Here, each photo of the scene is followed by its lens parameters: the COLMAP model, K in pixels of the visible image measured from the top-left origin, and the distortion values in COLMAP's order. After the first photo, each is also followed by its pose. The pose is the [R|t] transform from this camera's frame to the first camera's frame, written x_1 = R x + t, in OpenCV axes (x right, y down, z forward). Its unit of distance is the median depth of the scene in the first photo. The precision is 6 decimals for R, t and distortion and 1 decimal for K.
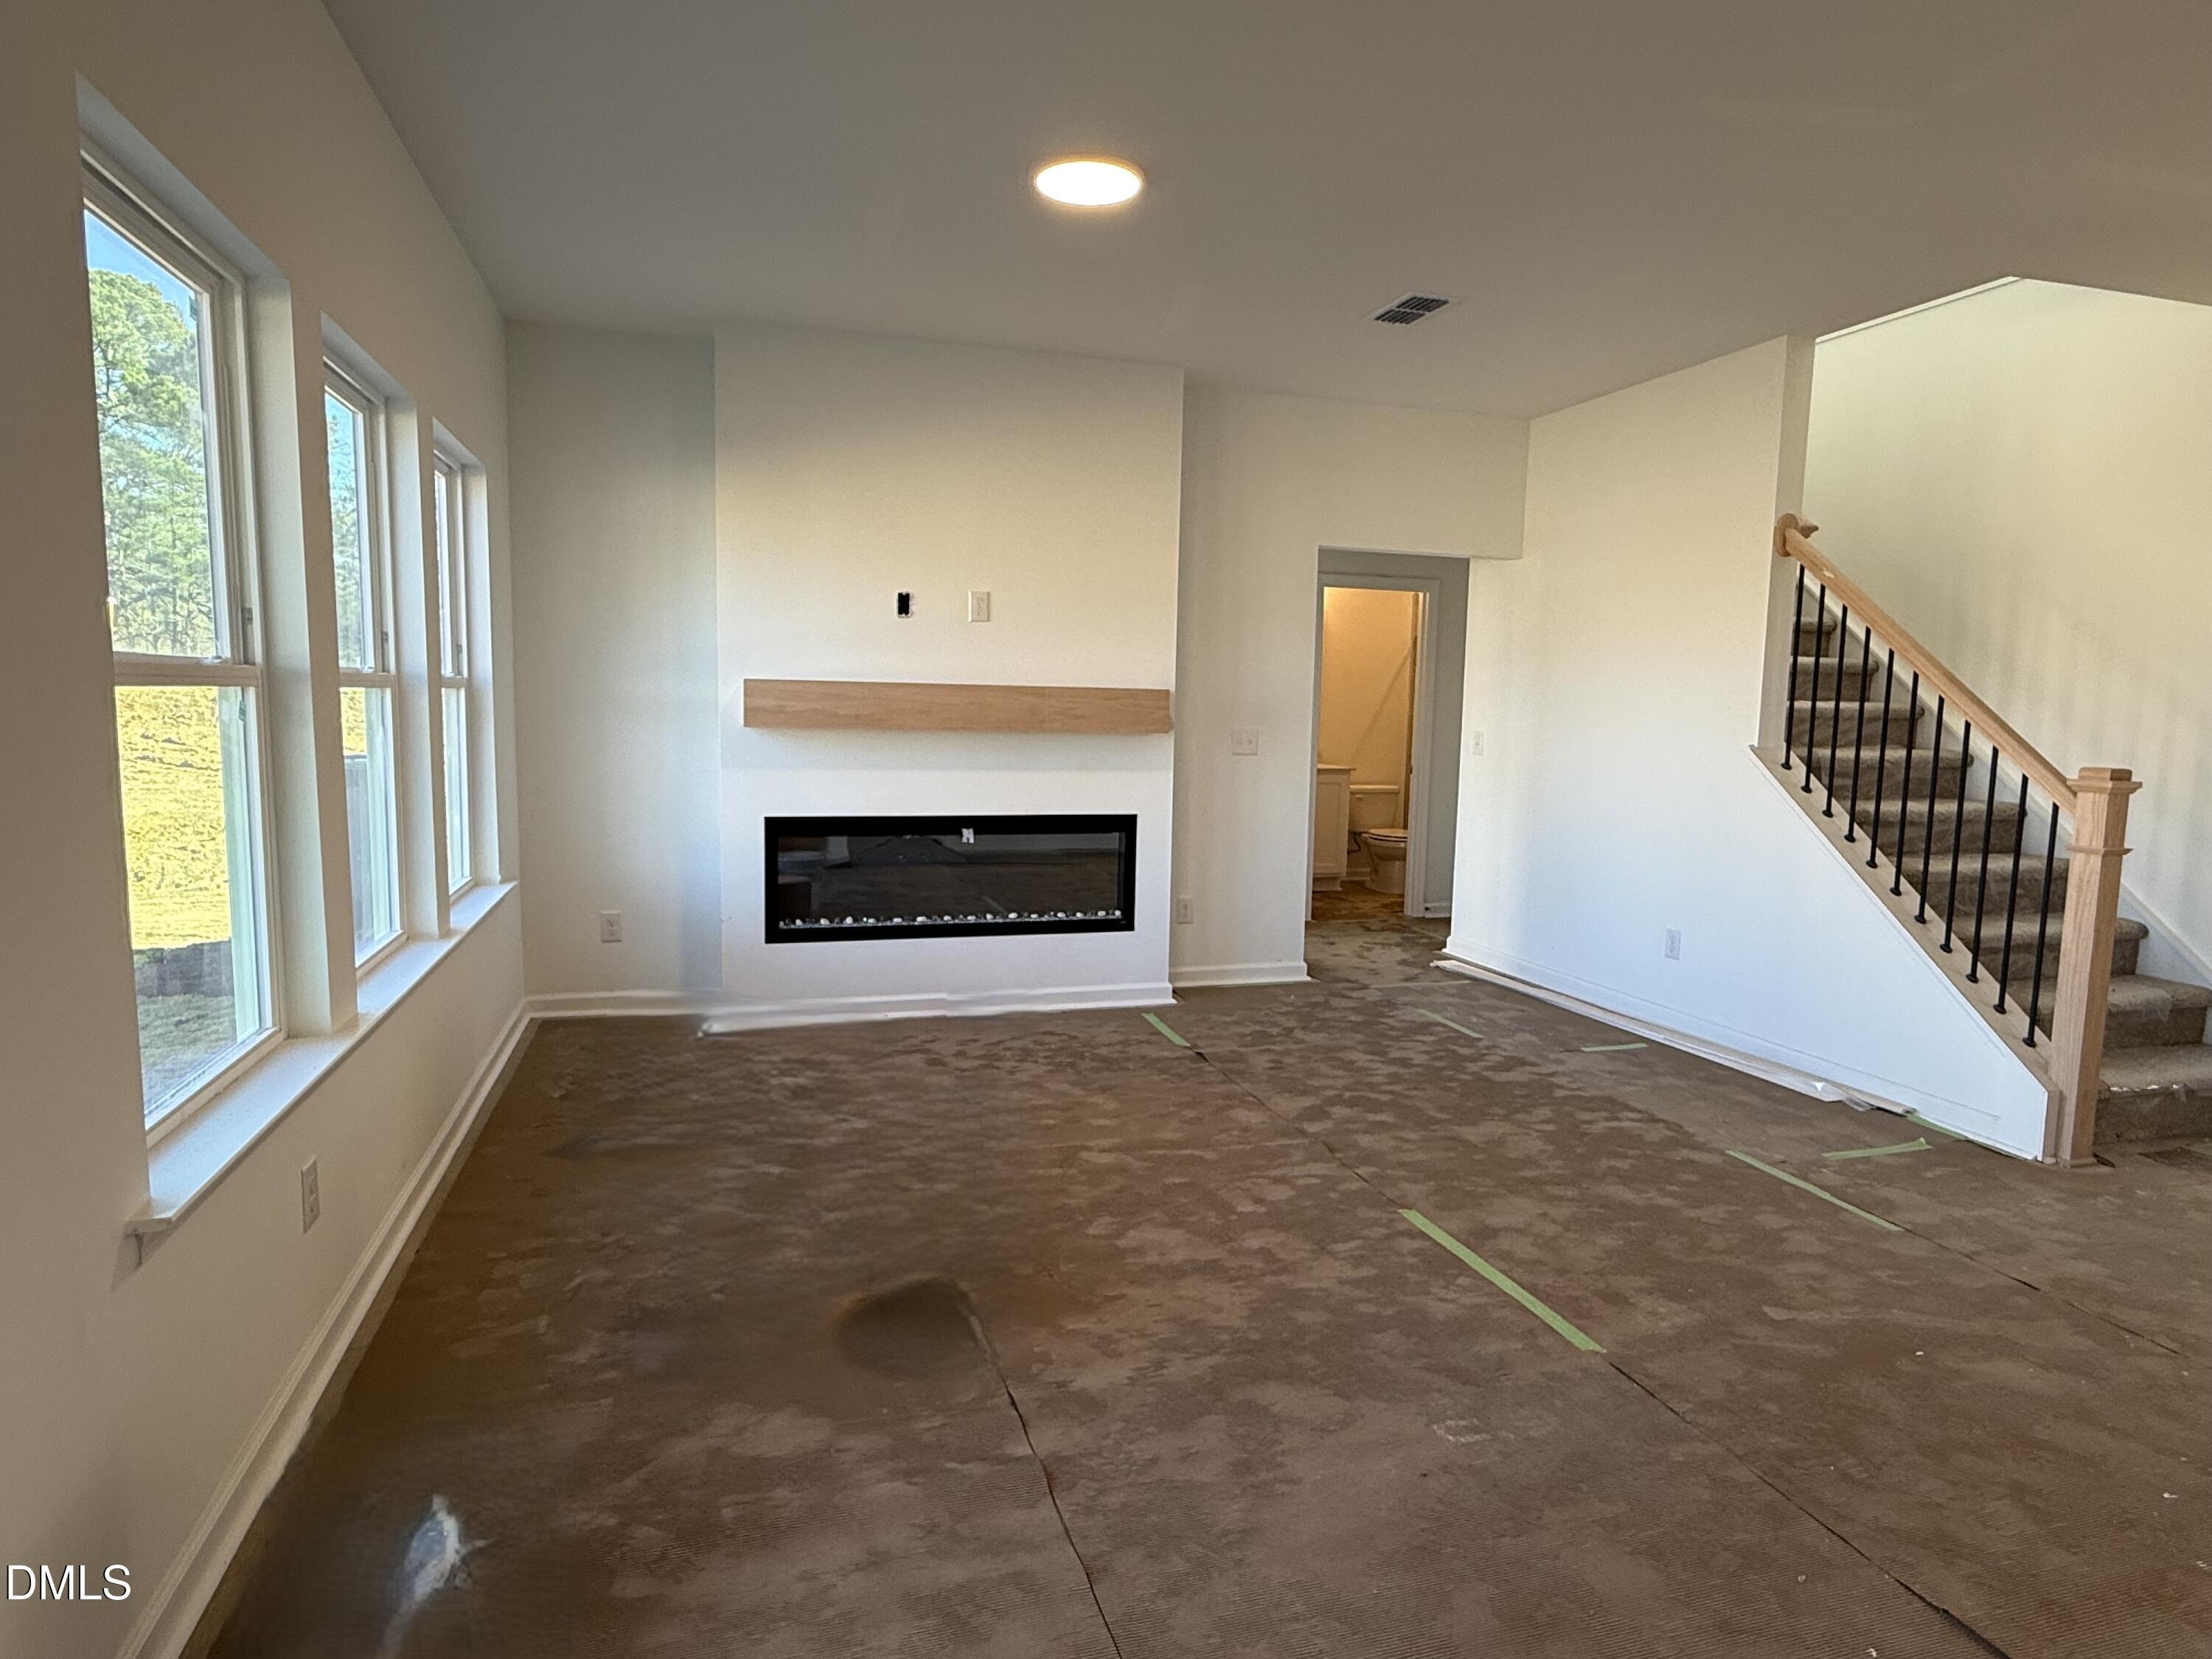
lens RADIAL K [[1292.3, 0, 1106.0], [0, 1292.3, 829.5], [0, 0, 1]] dist [0.005392, 0.001689]
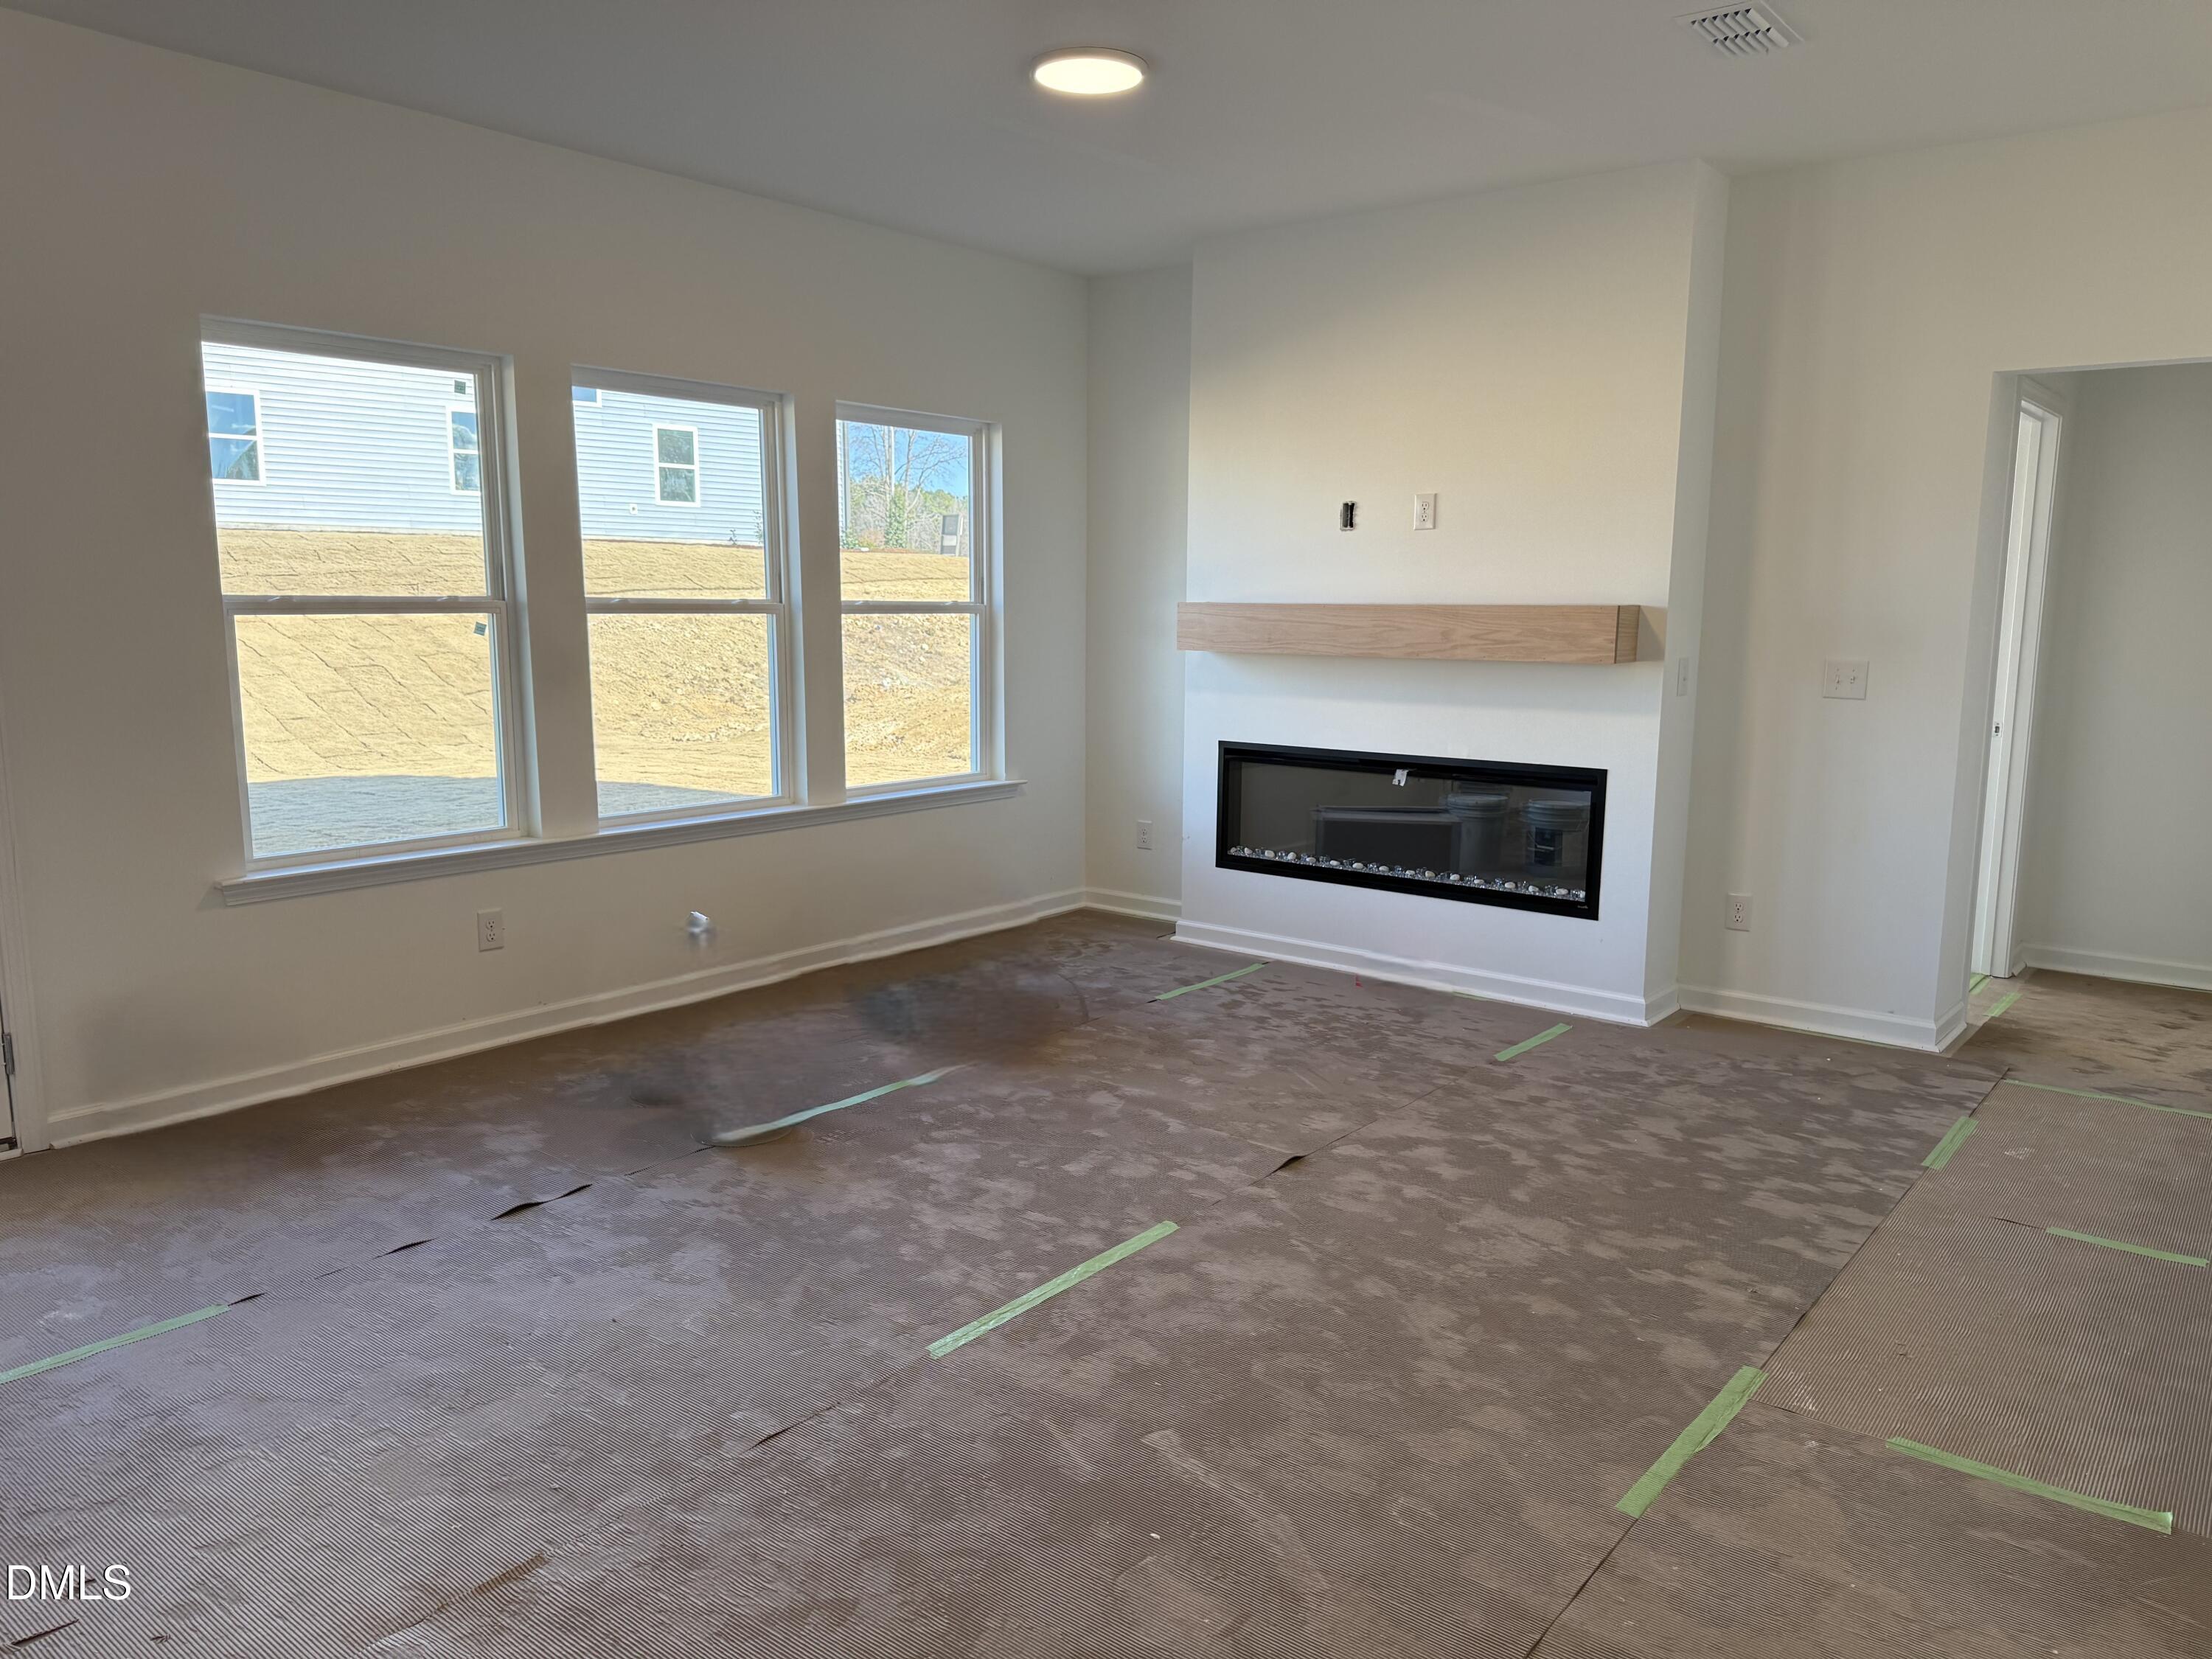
lens RADIAL K [[1546.8, 0, 1106.0], [0, 1546.8, 829.5], [0, 0, 1]] dist [0.166731, -0.288815]
pose [[0.555395, 0.105963, -0.824808, 0.773902], [-0.078530, 0.994099, 0.074833, -0.027775], [0.827871, 0.023210, 0.560439, 0.288255]]
